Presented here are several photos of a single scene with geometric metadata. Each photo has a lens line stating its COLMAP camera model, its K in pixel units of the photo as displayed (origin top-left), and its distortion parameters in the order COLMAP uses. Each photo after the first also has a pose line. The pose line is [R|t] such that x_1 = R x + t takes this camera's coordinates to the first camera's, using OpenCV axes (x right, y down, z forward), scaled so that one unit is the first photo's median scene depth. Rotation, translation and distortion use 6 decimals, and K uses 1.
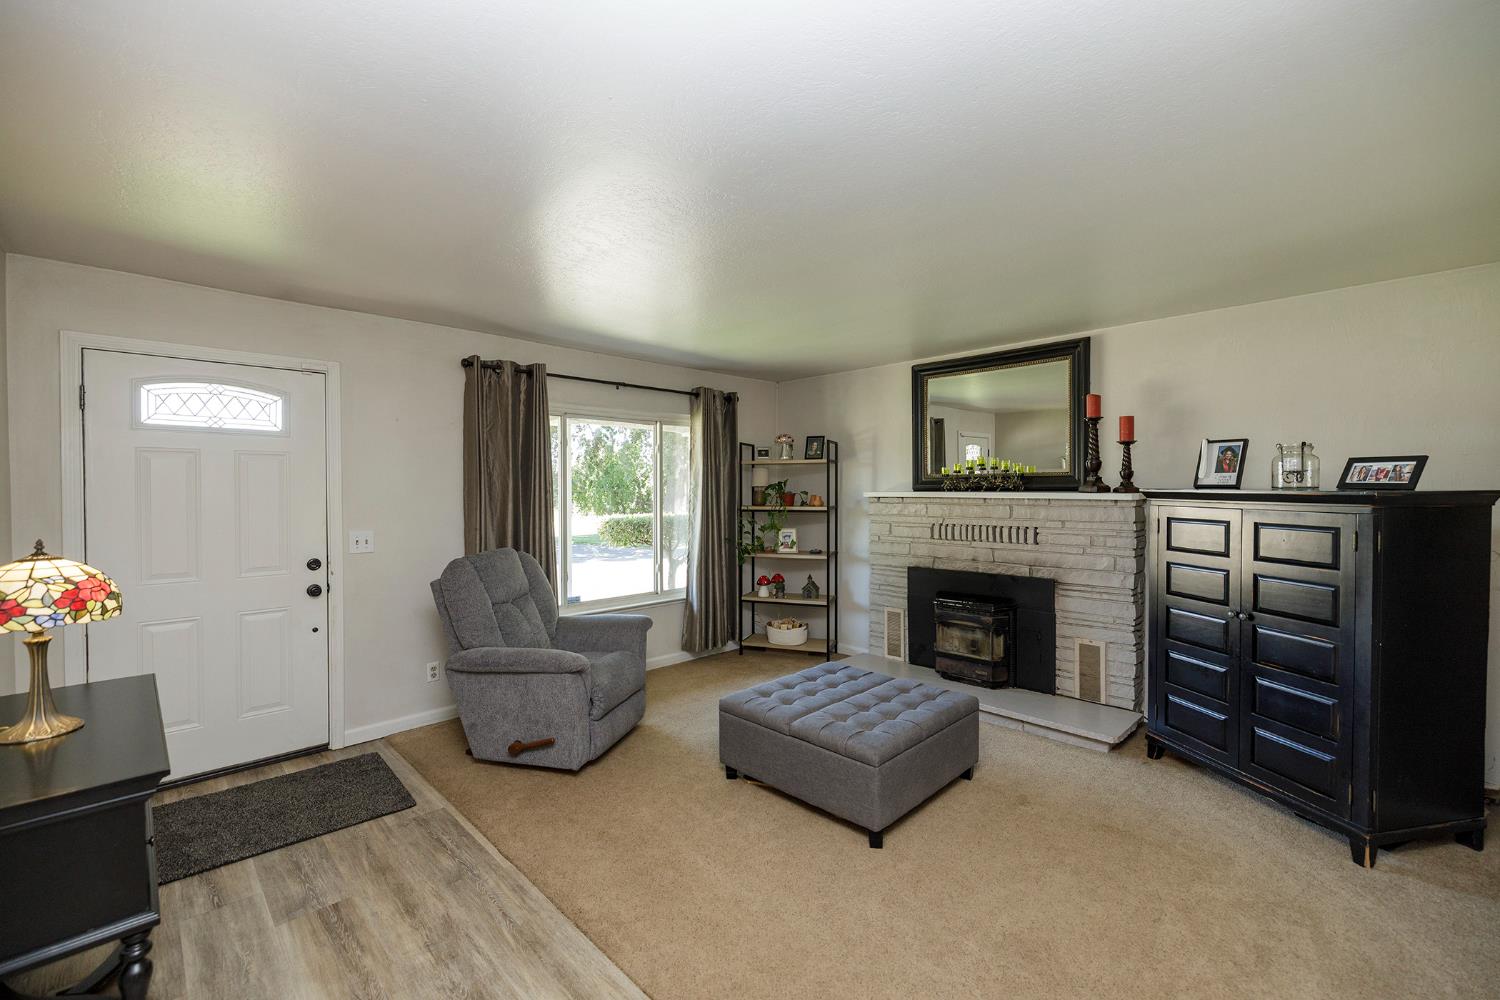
lens RADIAL K [[626.6, 0, 742.1], [0, 626.6, 497.0], [0, 0, 1]] dist [0.001316, -0.001064]
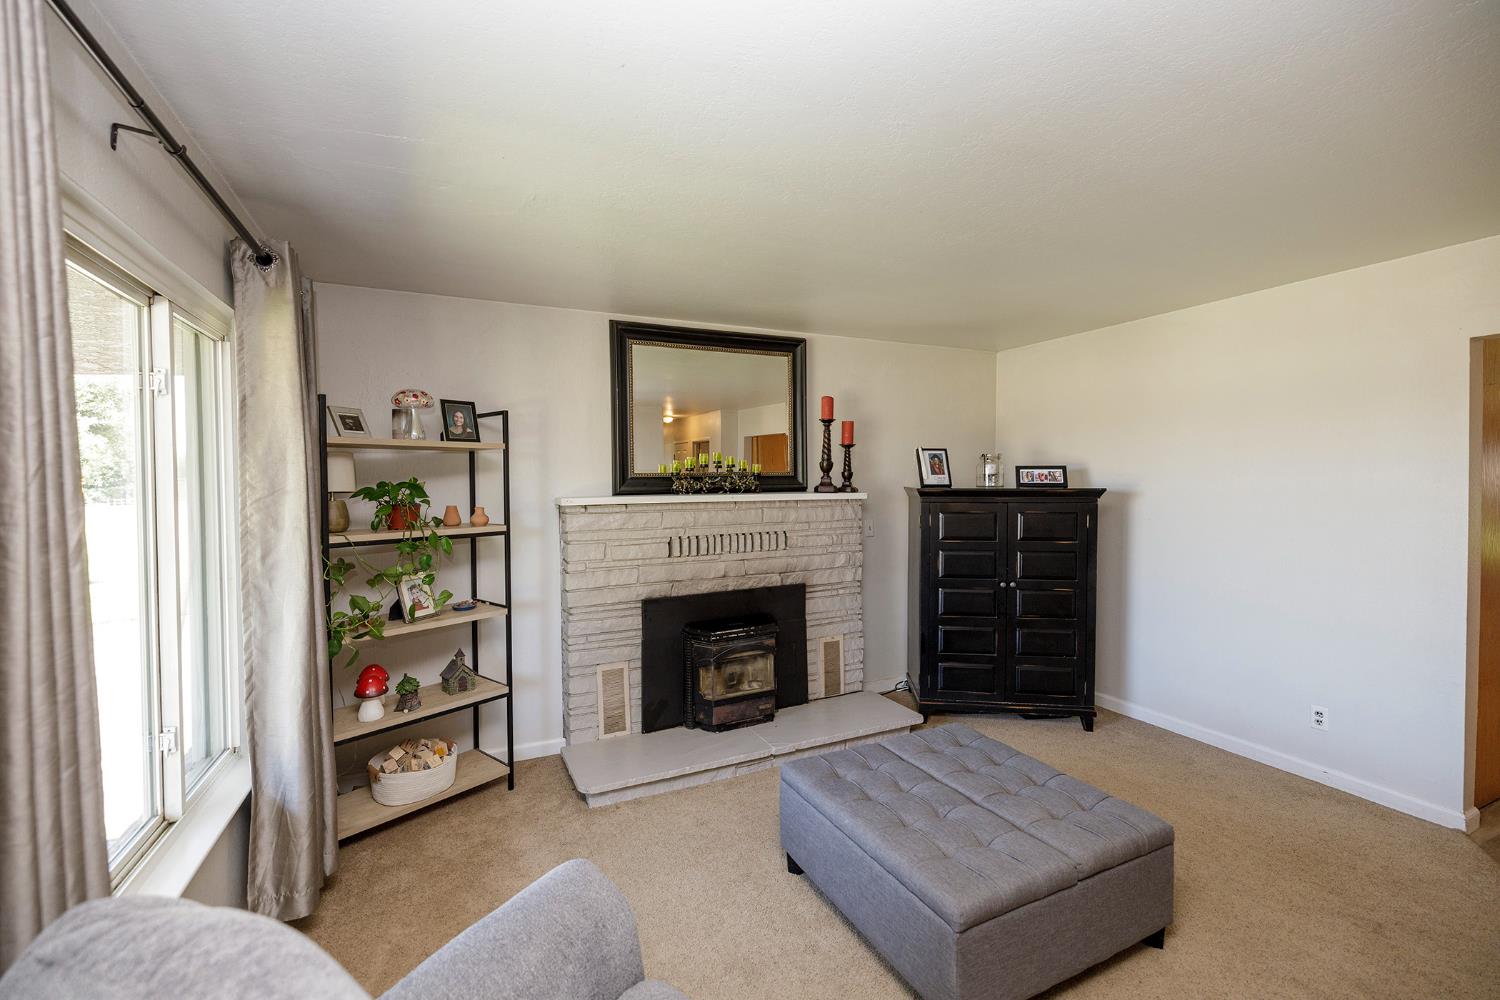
lens RADIAL K [[626.6, 0, 746.7], [0, 626.6, 496.6], [0, 0, 1]] dist [0.001316, -0.001064]
pose [[0.332174, -0.021266, 0.942978, -0.410454], [0.023537, 0.999621, 0.014252, -0.016623], [-0.942924, 0.017460, 0.332549, 0.712832]]
